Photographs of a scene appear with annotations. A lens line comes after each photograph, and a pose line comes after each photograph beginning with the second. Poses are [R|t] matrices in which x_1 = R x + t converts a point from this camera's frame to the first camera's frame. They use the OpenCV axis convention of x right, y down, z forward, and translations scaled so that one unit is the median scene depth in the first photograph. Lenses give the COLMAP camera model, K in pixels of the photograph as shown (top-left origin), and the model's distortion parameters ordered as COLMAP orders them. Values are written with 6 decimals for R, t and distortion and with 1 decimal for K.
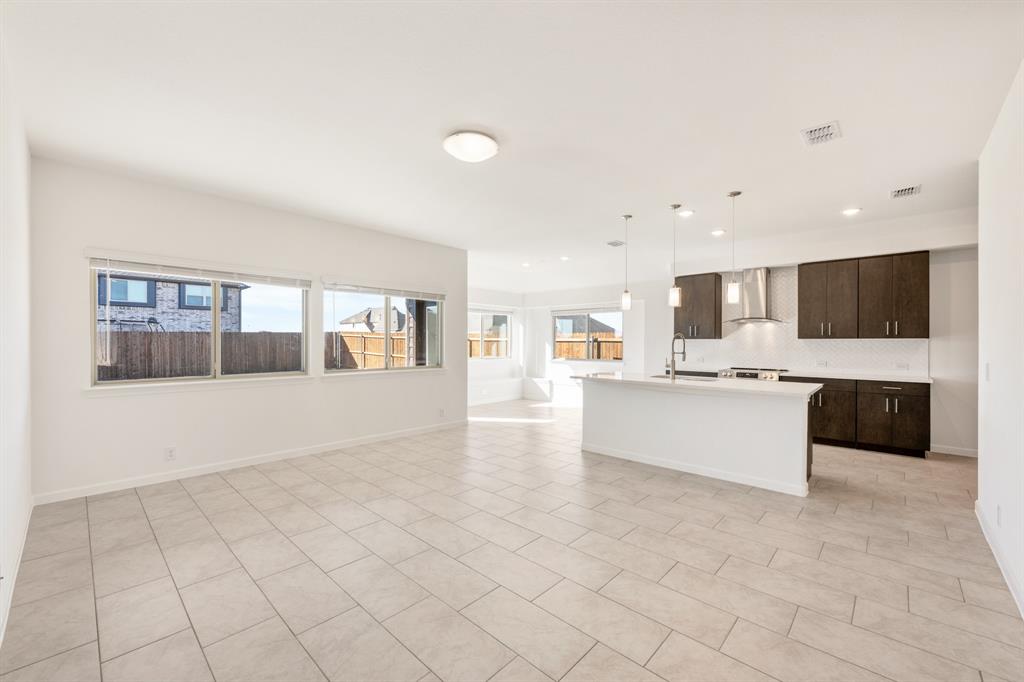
lens RADIAL K [[413.3, 0, 511.2], [0, 413.3, 342.1], [0, 0, 1]] dist [-0.001741, -0.000113]
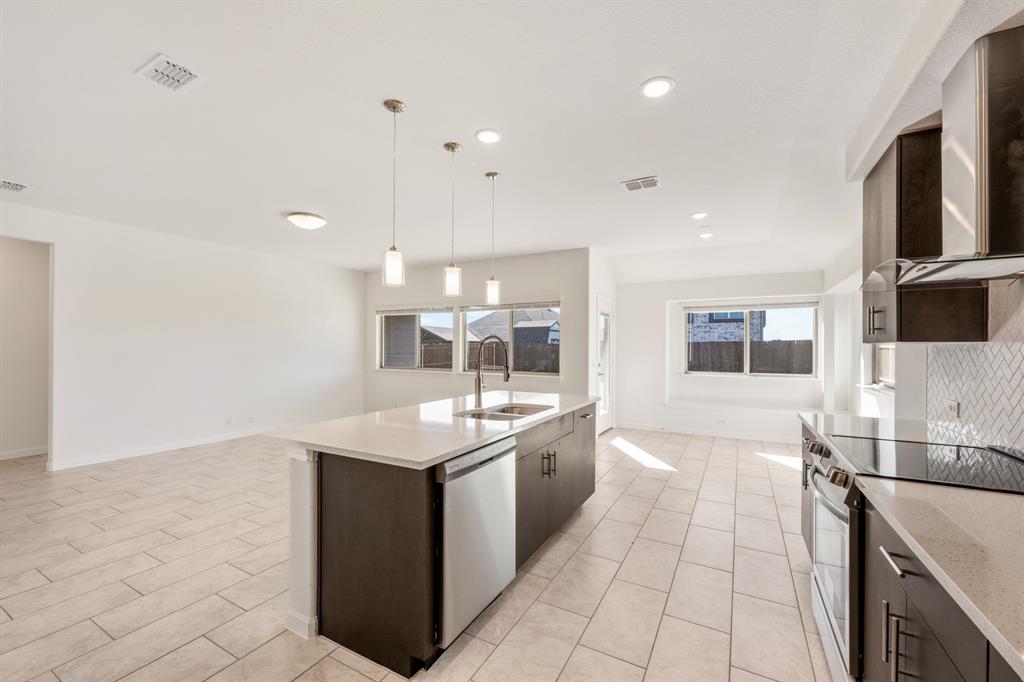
lens RADIAL K [[413.3, 0, 513.6], [0, 413.3, 346.8], [0, 0, 1]] dist [-0.001741, -0.000113]
pose [[0.244582, -0.006232, -0.969609, 1.023155], [-0.005334, 0.999956, -0.007773, 0.002087], [0.969614, 0.007073, 0.244538, 0.893542]]
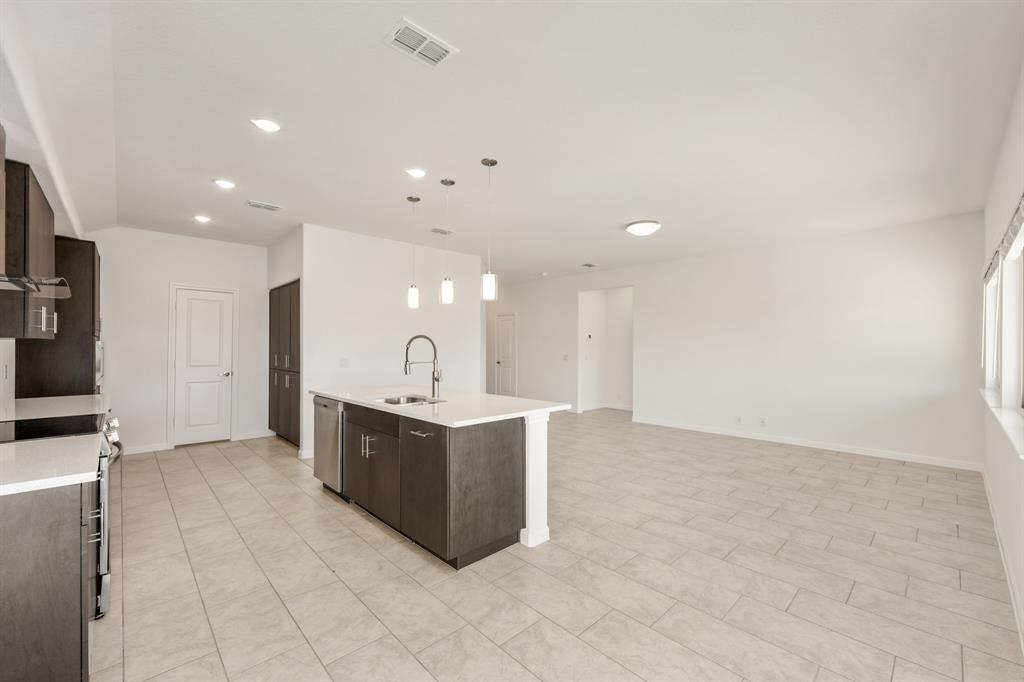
lens RADIAL K [[413.3, 0, 506.5], [0, 413.3, 343.1], [0, 0, 1]] dist [-0.001741, -0.000113]
pose [[-0.997628, -0.005362, 0.068633, 0.209400], [-0.005798, 0.999964, -0.006146, -0.002730], [-0.068598, -0.006530, -0.997623, 1.732138]]
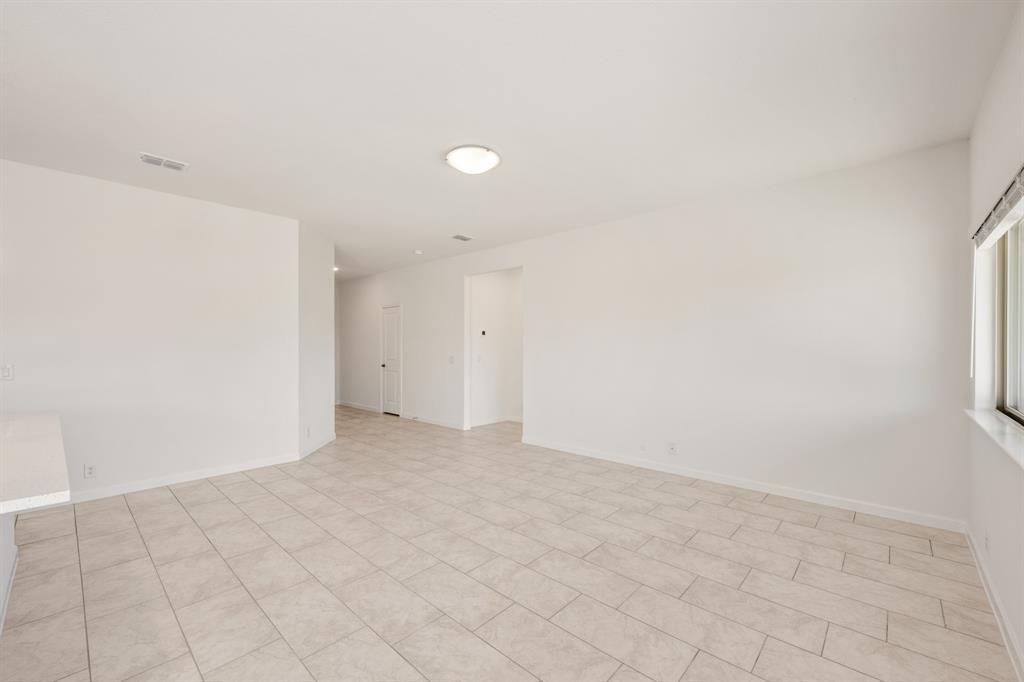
lens RADIAL K [[413.3, 0, 507.4], [0, 413.3, 344.9], [0, 0, 1]] dist [-0.001741, -0.000113]
pose [[-0.999987, -0.004059, -0.003169, -0.119535], [-0.004053, 0.999990, -0.001635, -0.001973], [0.003175, -0.001622, -0.999994, 1.333812]]
